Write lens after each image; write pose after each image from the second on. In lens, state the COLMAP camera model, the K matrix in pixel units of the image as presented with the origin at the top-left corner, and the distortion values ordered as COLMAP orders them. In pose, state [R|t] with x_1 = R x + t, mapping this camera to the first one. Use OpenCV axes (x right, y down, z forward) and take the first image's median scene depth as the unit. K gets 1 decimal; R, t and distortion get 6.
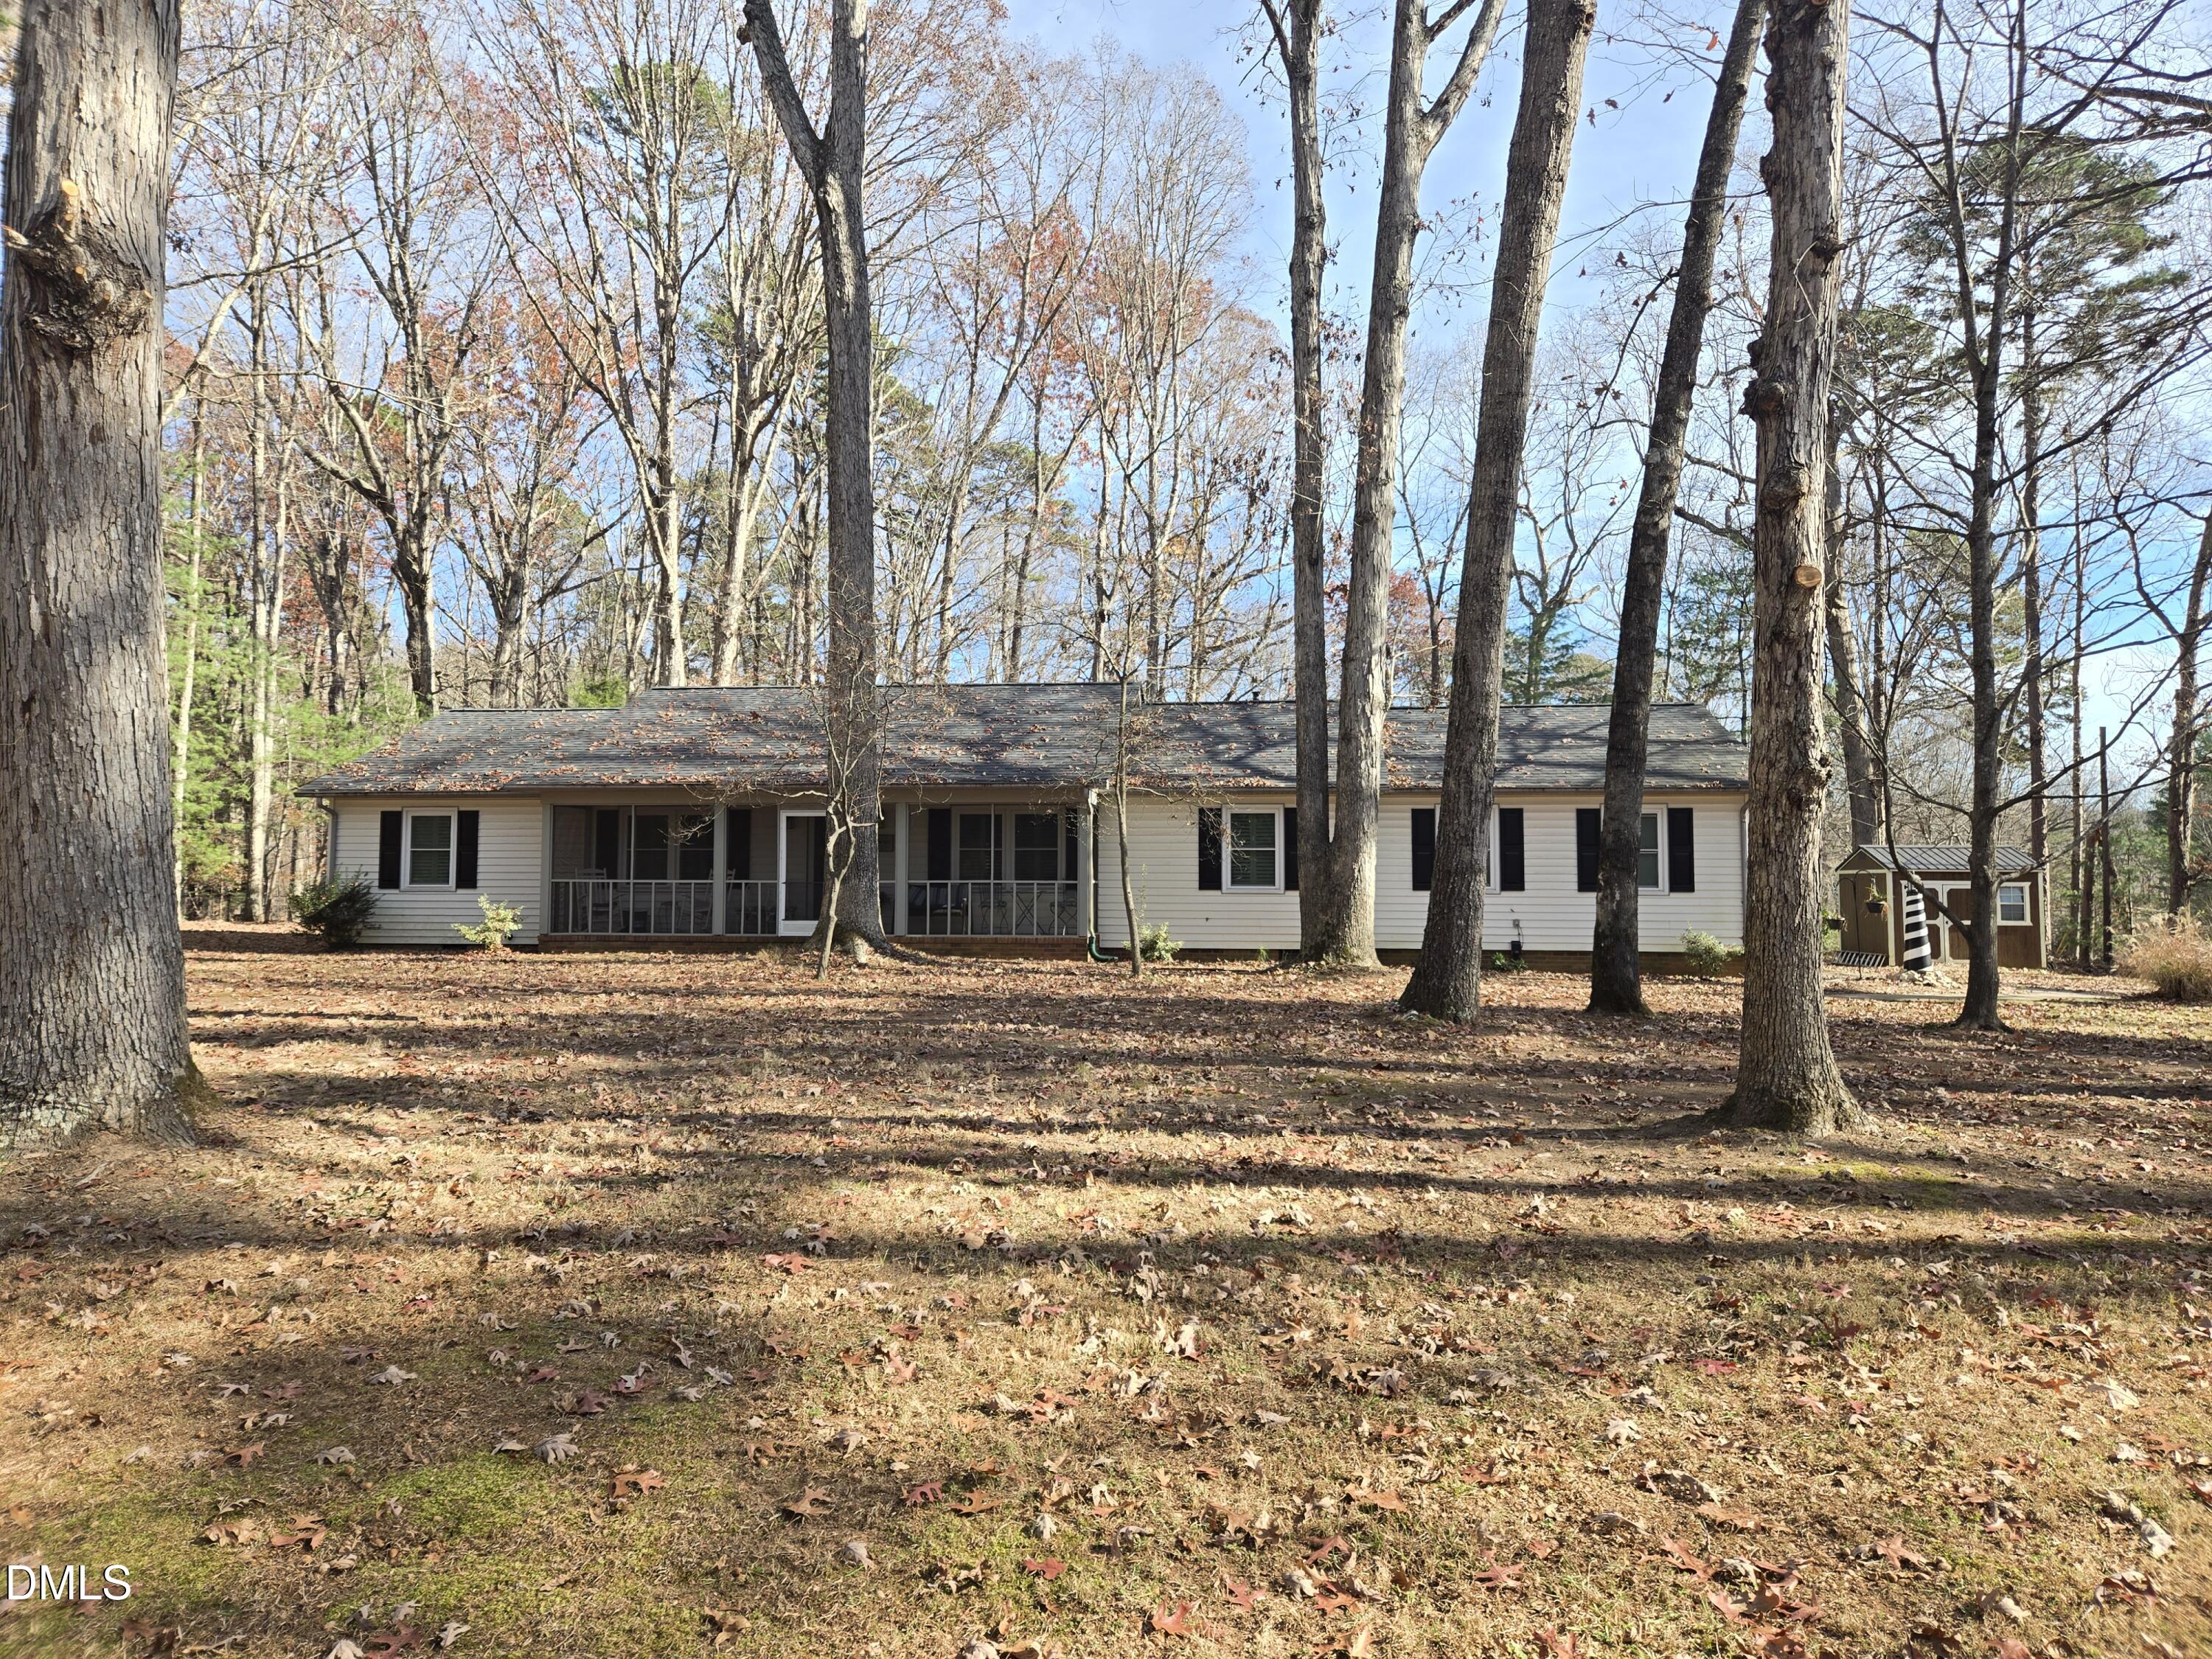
lens RADIAL K [[1497.5, 0, 1106.0], [0, 1497.5, 829.5], [0, 0, 1]] dist [0.073567, -0.001634]
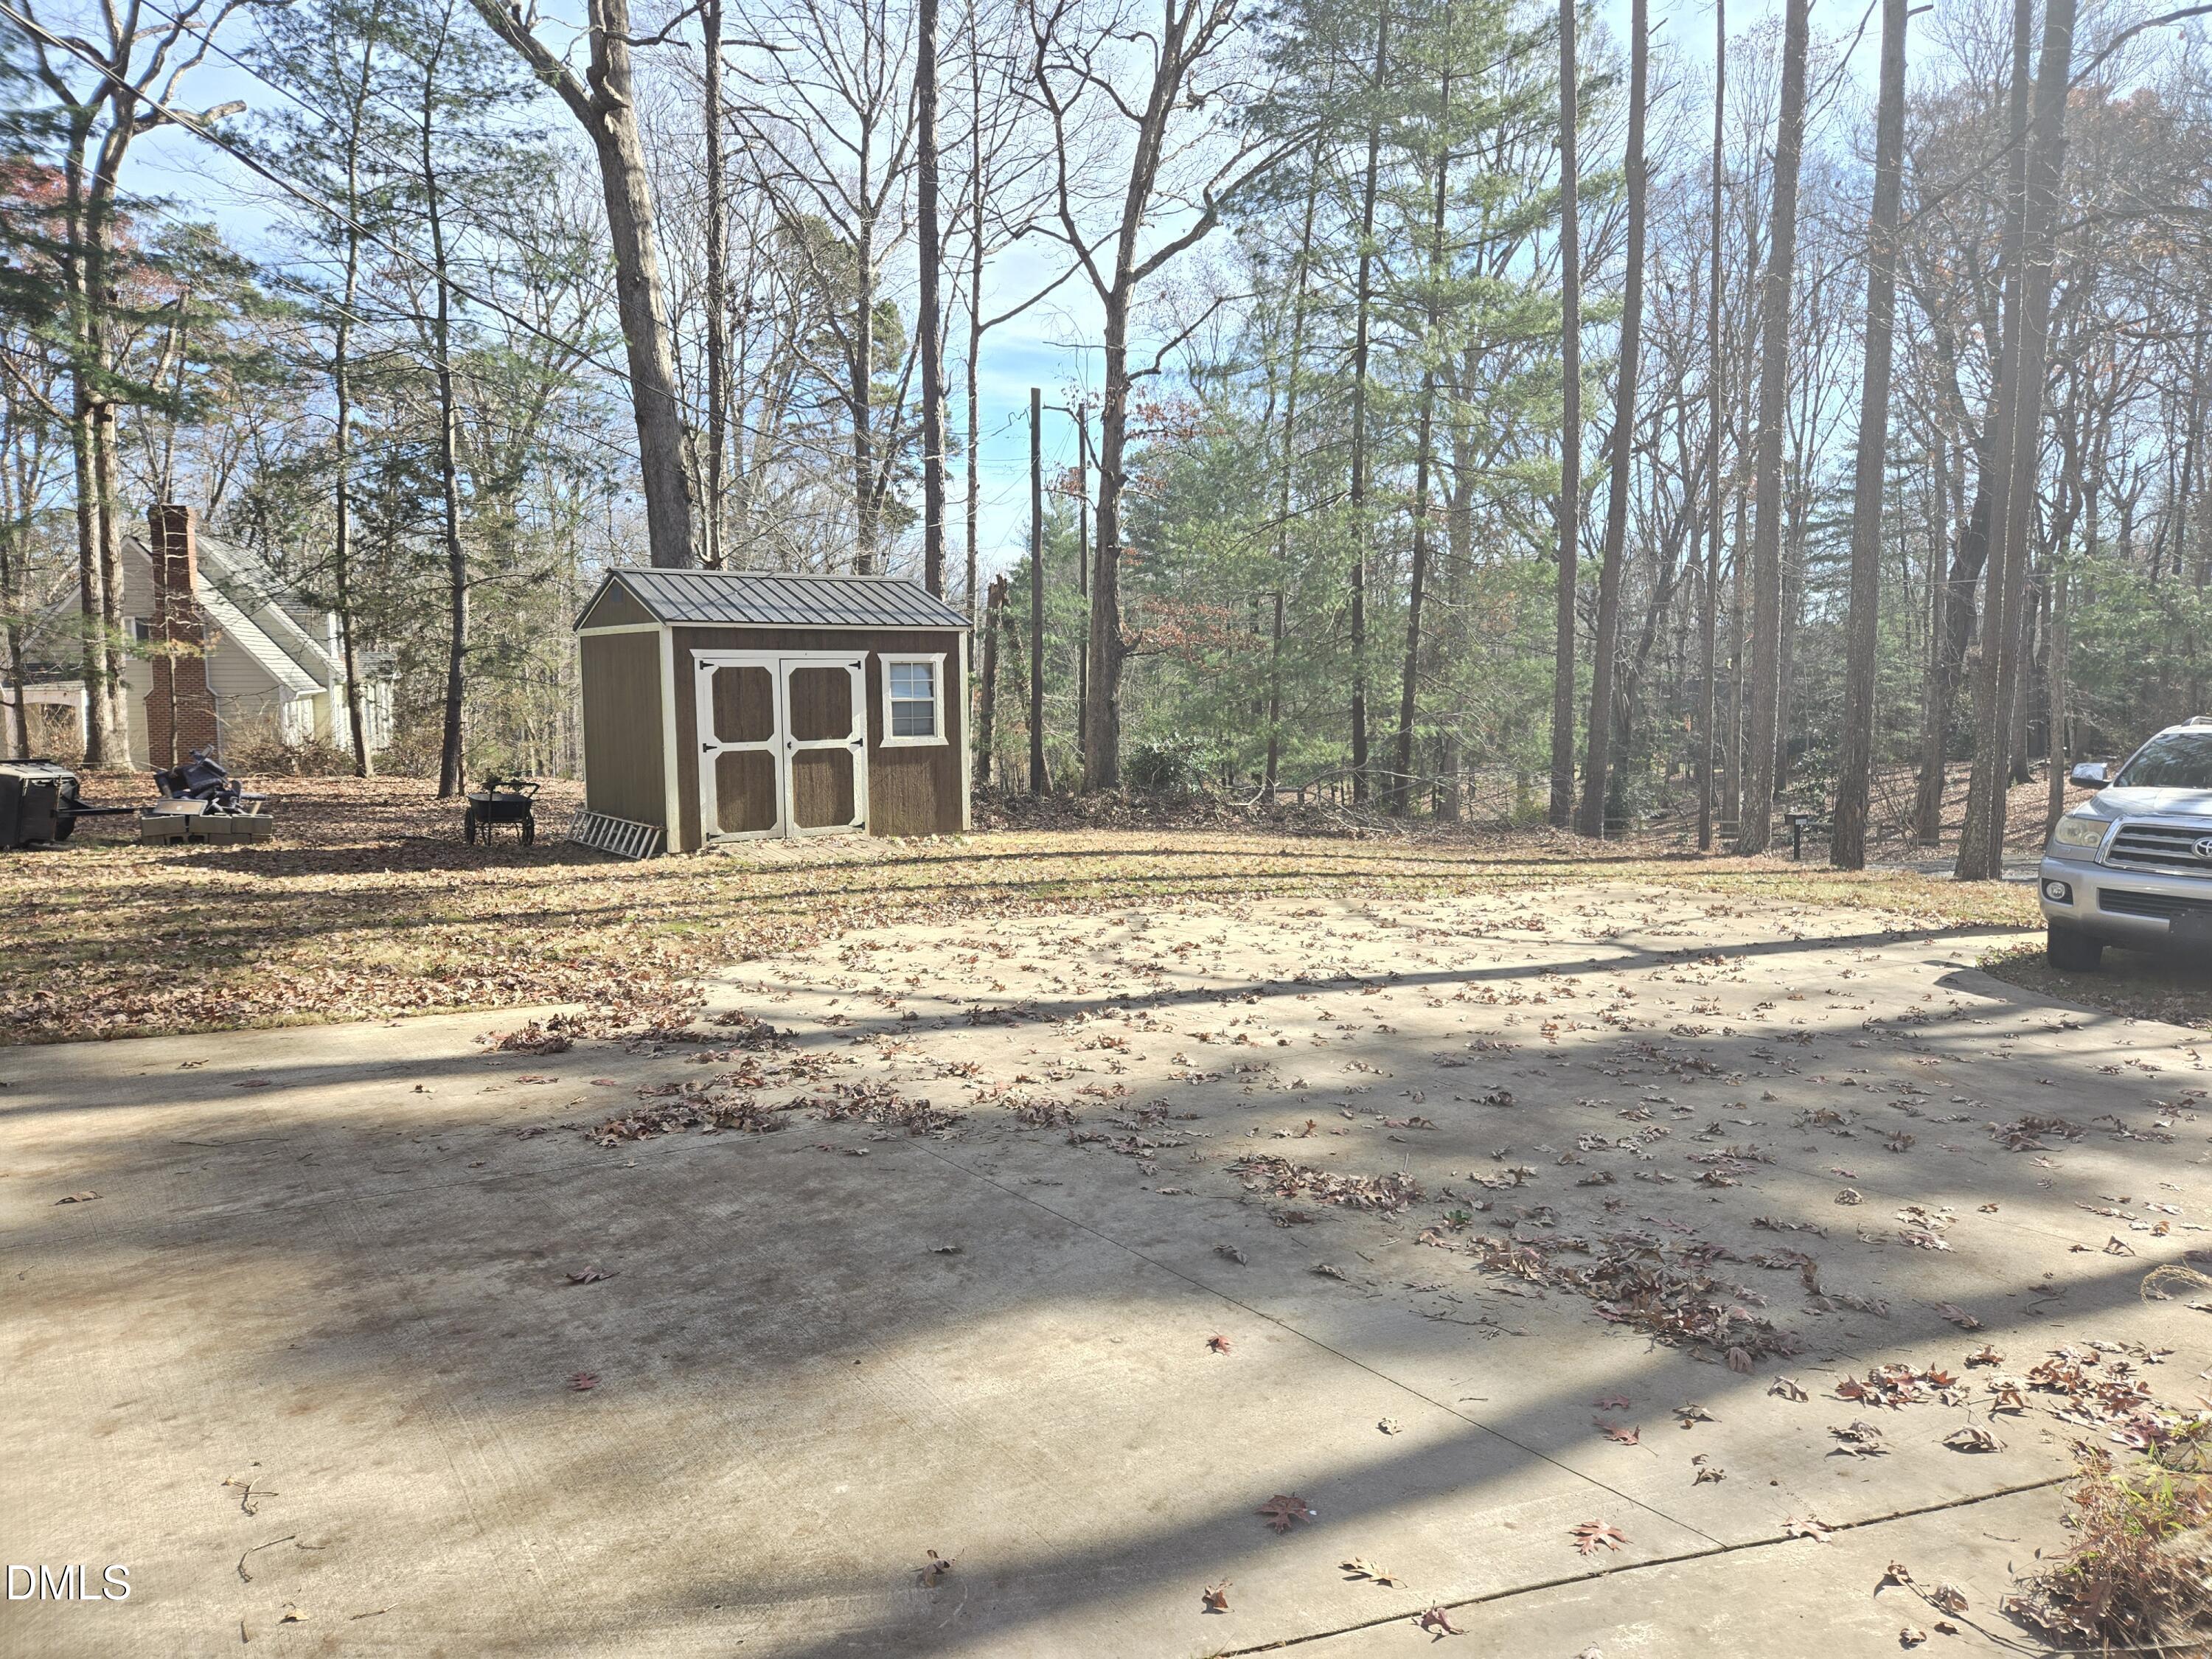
lens RADIAL K [[1497.5, 0, 1106.0], [0, 1497.5, 829.5], [0, 0, 1]] dist [0.073567, -0.001634]
pose [[0.784509, -0.067506, 0.616432, 0.350144], [-0.017439, 0.991262, 0.130747, 0.026532], [-0.619872, -0.113322, 0.776477, 0.601392]]
